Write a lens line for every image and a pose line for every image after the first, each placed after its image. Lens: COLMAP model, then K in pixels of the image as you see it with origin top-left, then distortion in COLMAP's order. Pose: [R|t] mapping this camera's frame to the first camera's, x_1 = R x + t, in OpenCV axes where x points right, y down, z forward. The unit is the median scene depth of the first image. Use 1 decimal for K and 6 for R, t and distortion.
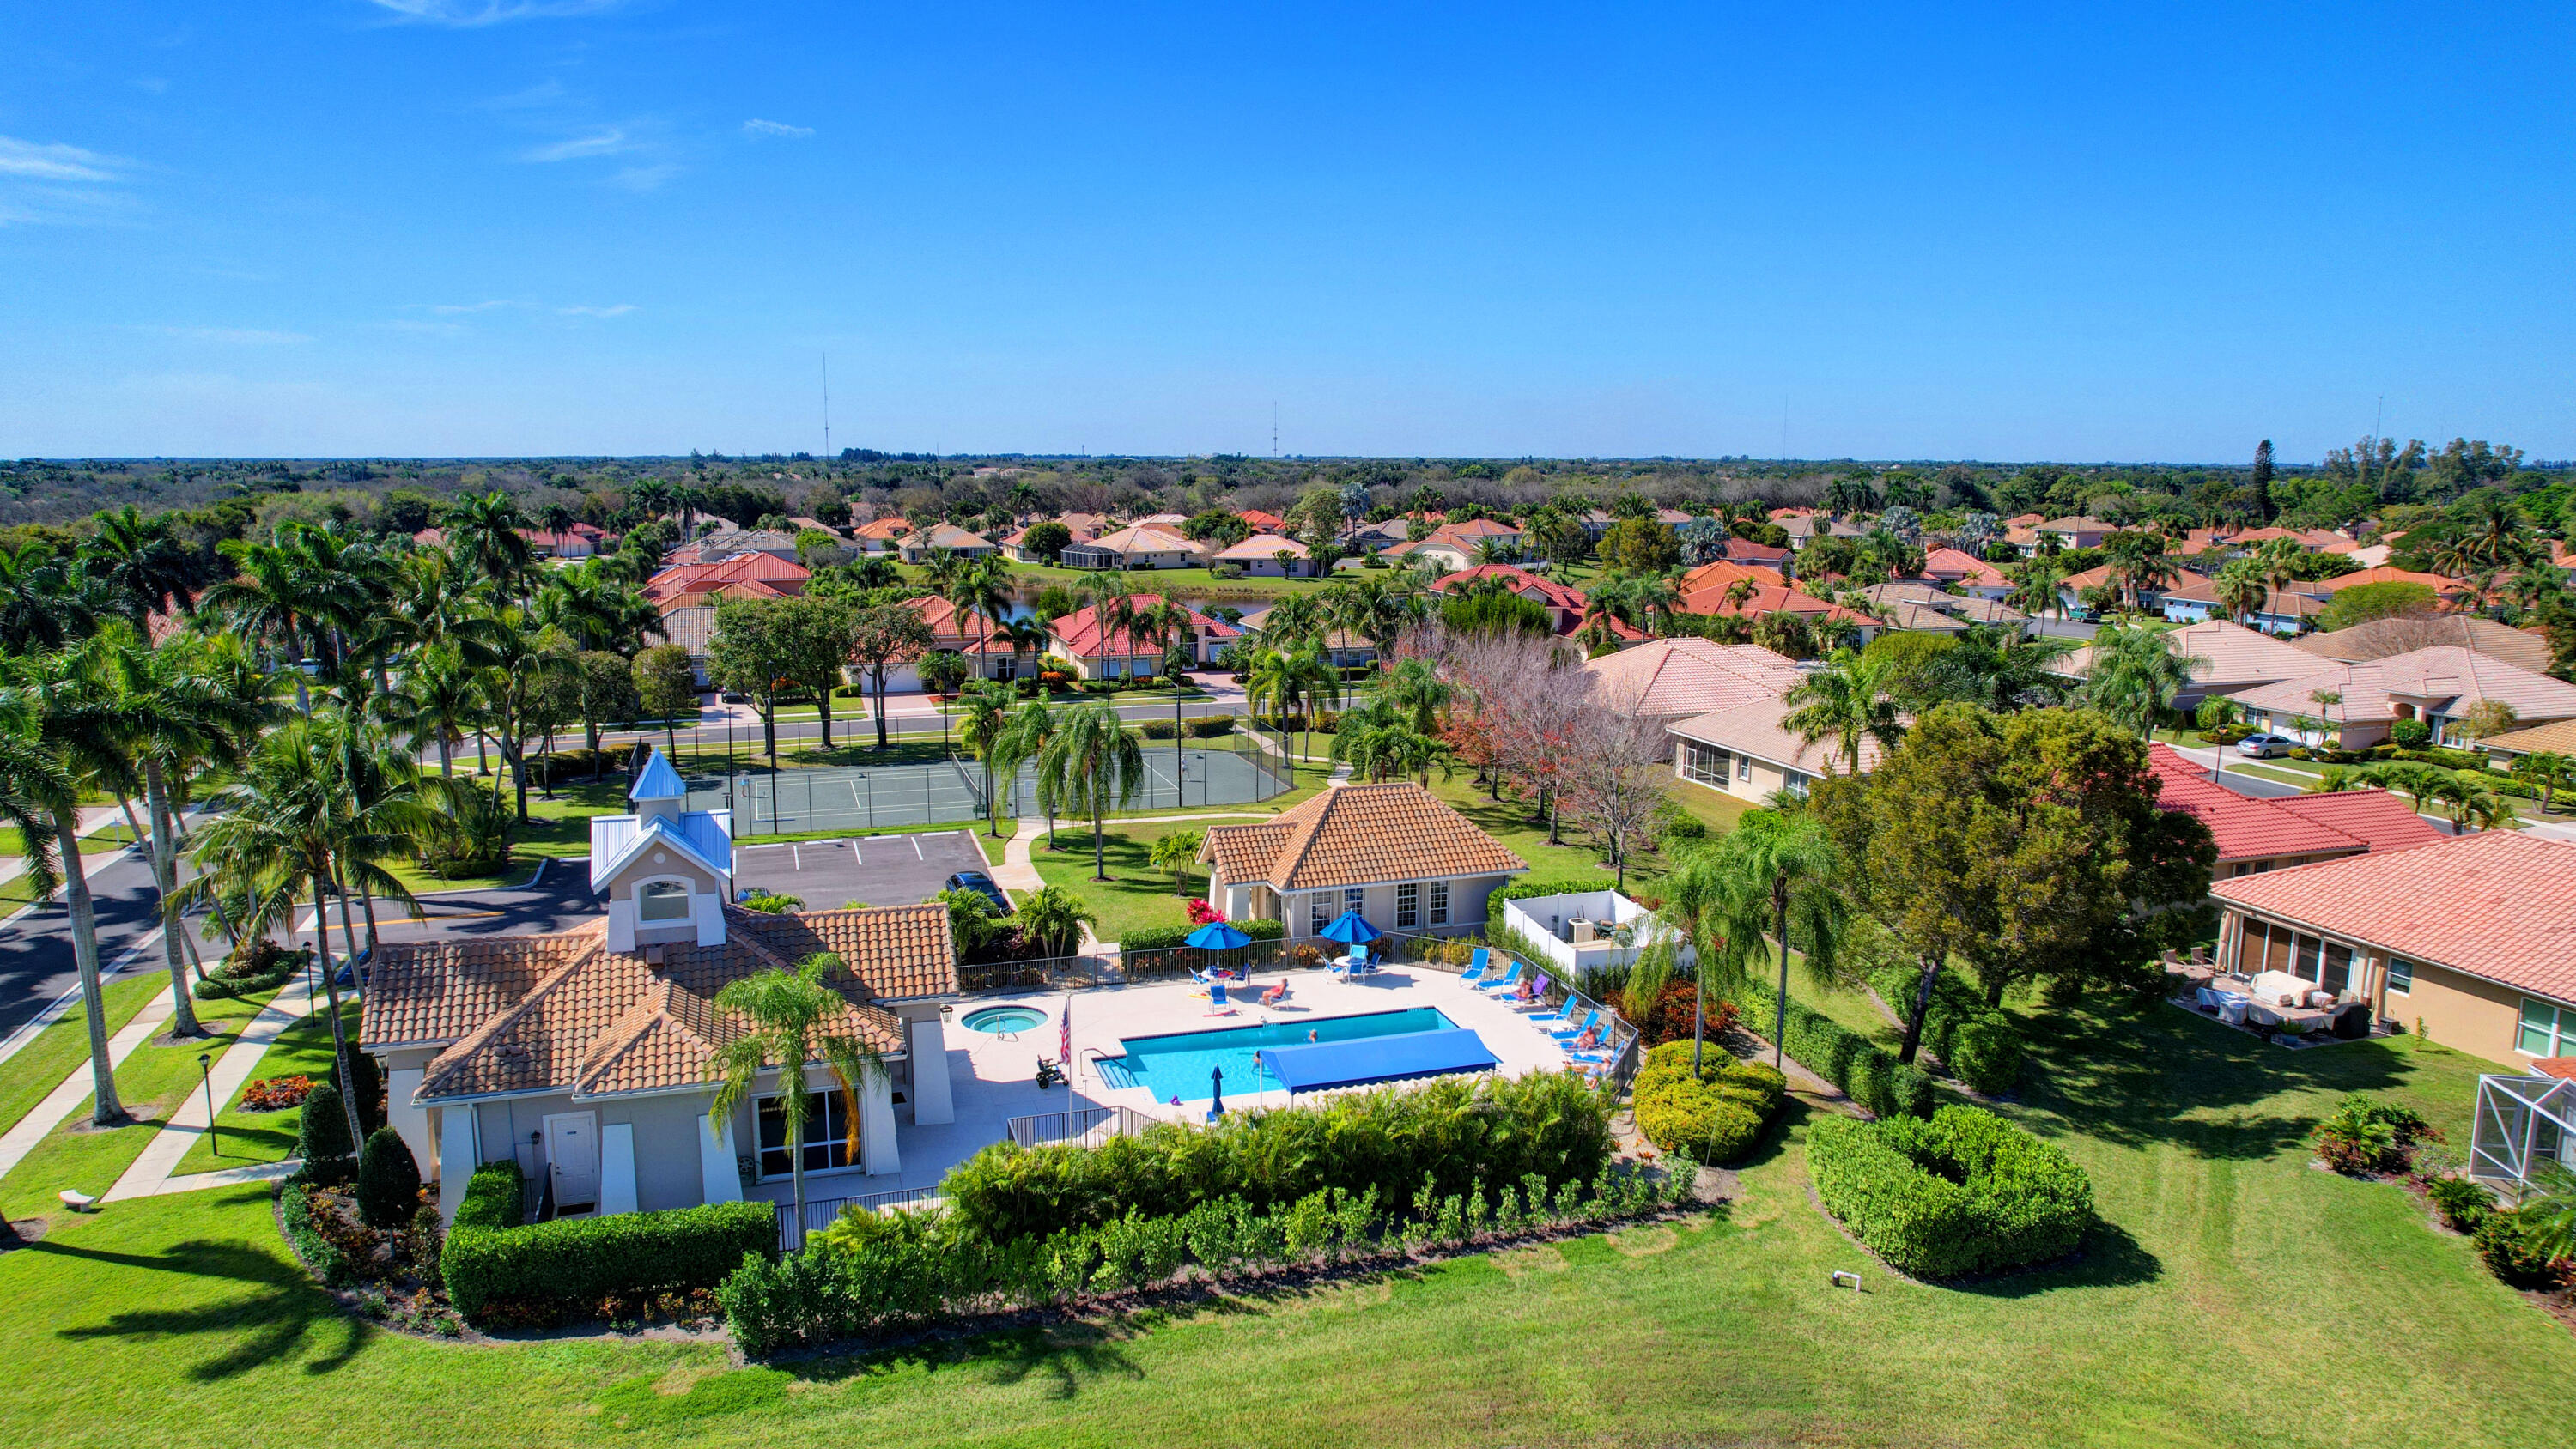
lens RADIAL K [[1657.6, 0, 1290.8], [0, 1657.6, 736.4], [0, 0, 1]] dist [-0.068052, 0.067326]
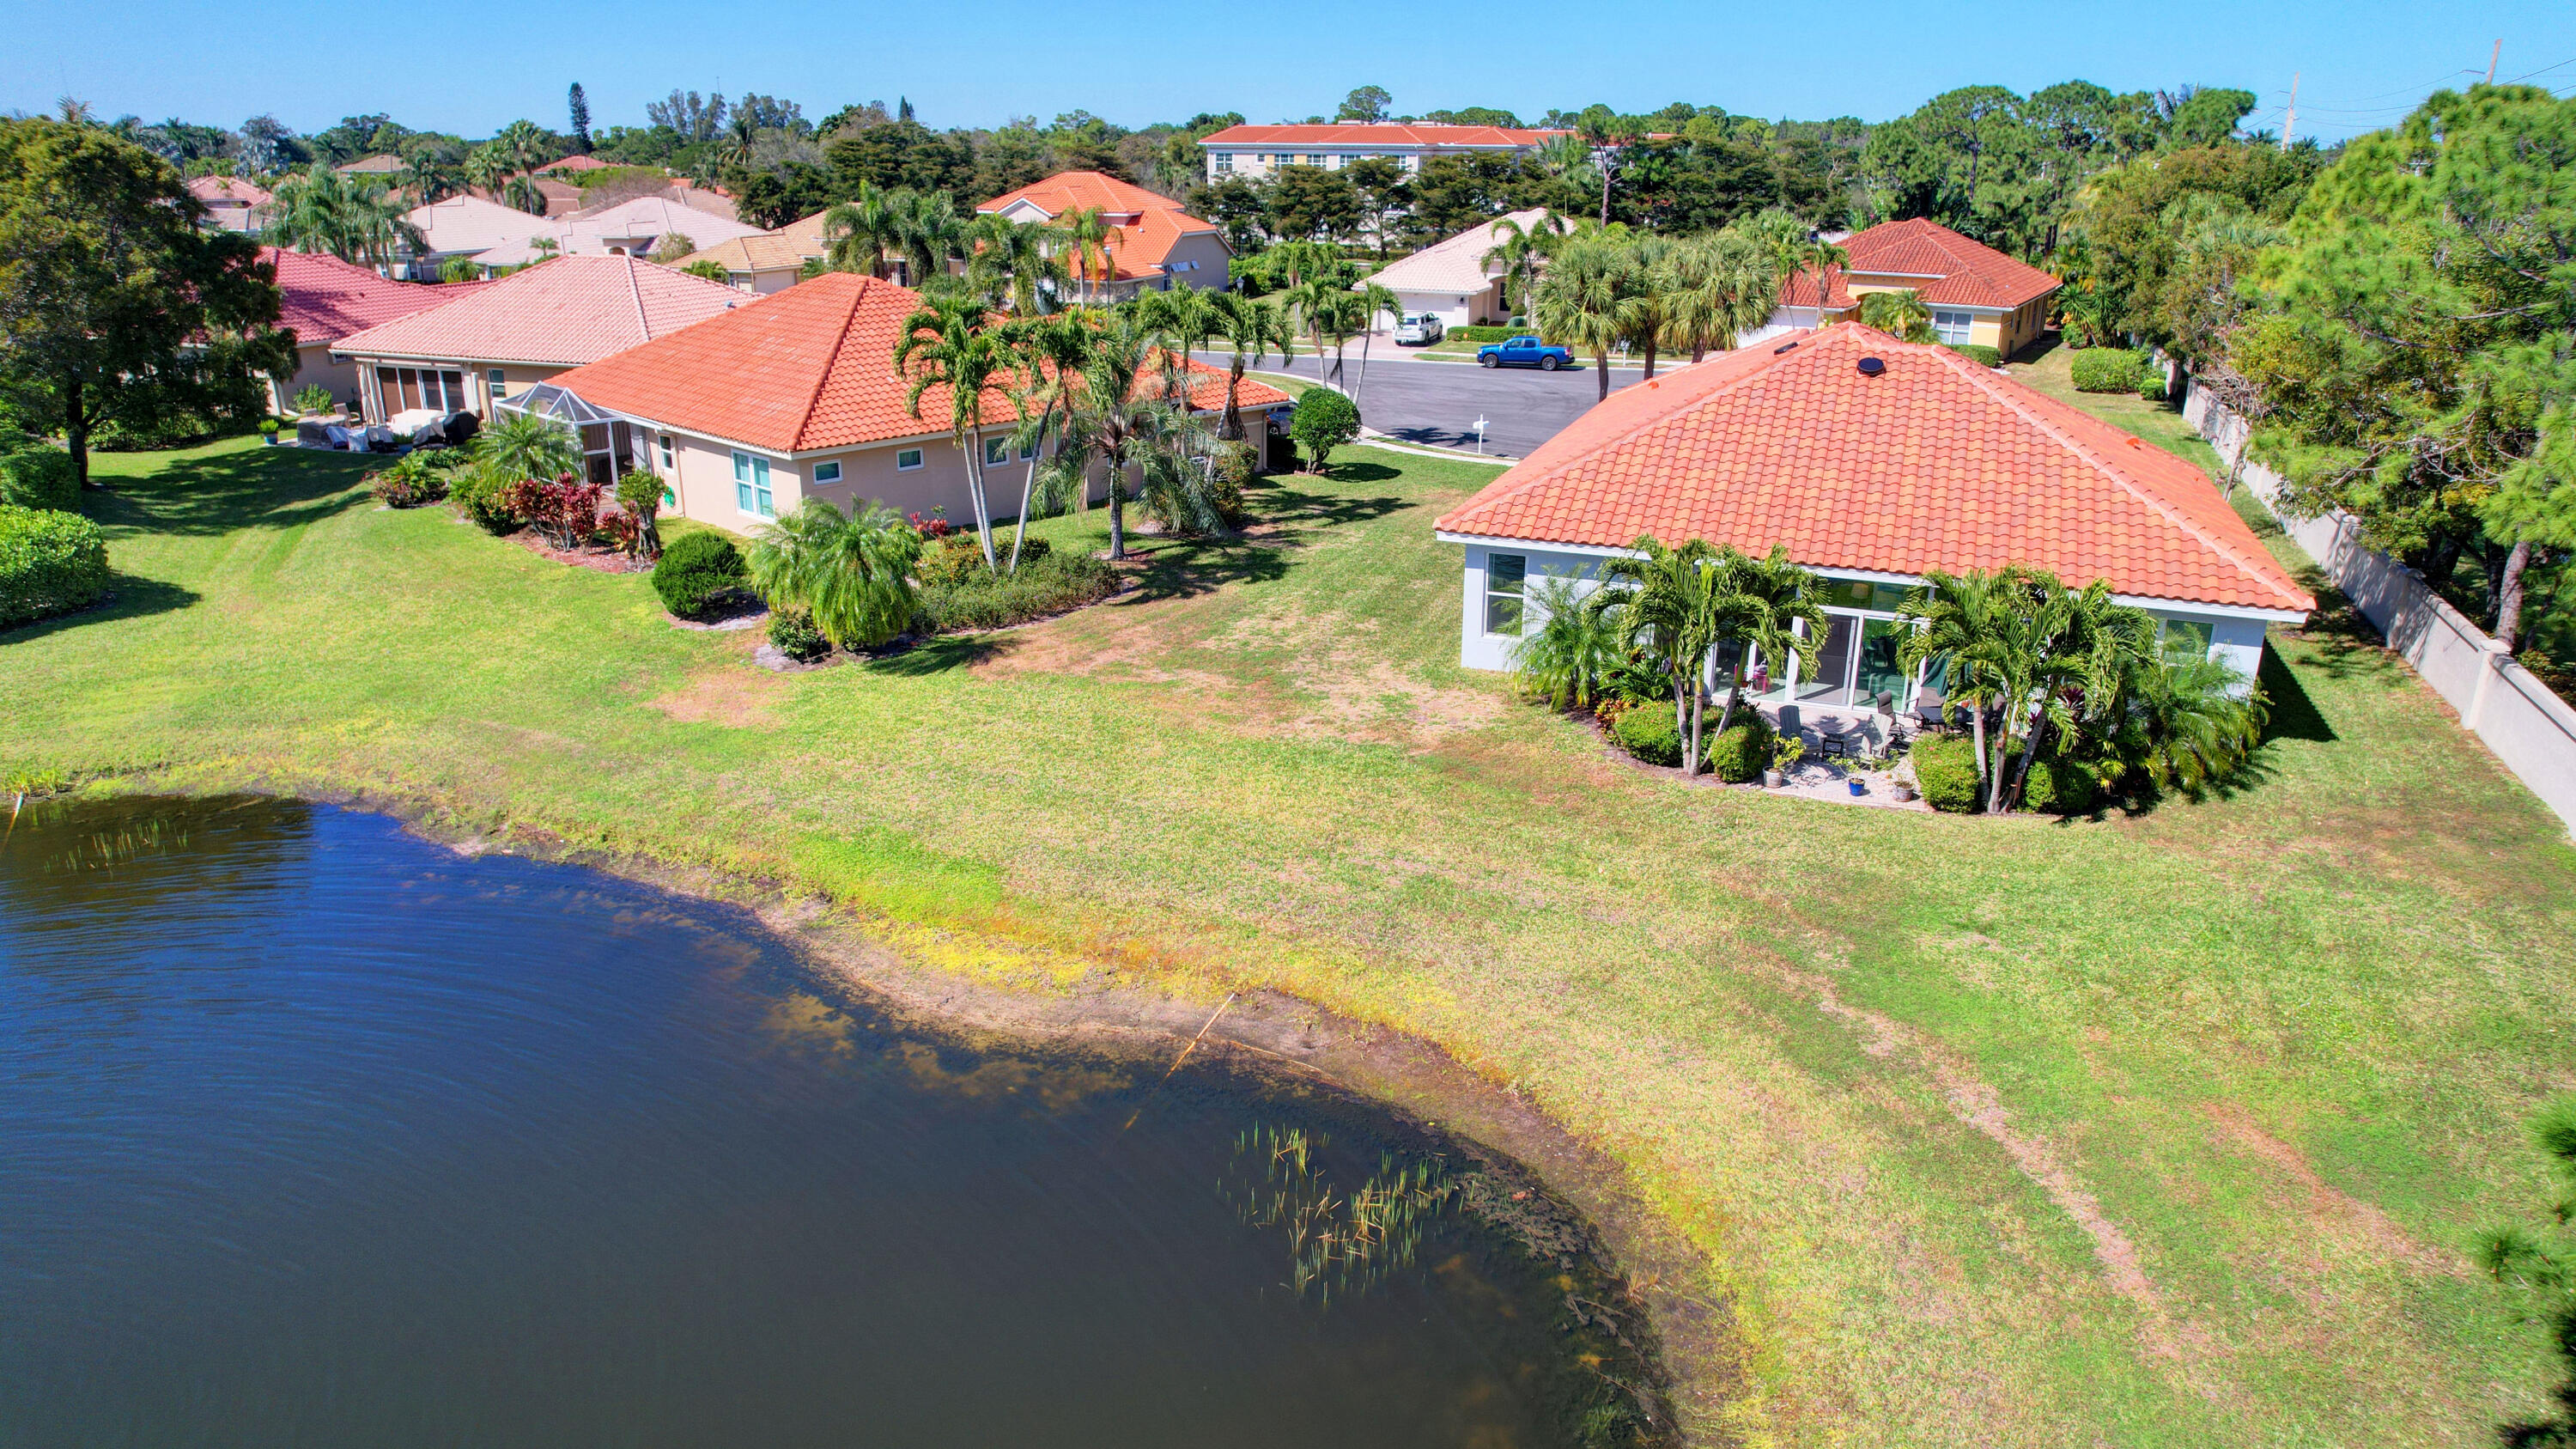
lens RADIAL K [[1658.1, 0, 1290.8], [0, 1658.1, 736.5], [0, 0, 1]] dist [-0.068052, 0.067326]
pose [[0.627040, -0.265974, 0.732174, 0.133596], [0.129934, 0.962449, 0.238348, 0.187628], [-0.768075, -0.054320, 0.638052, -0.162909]]
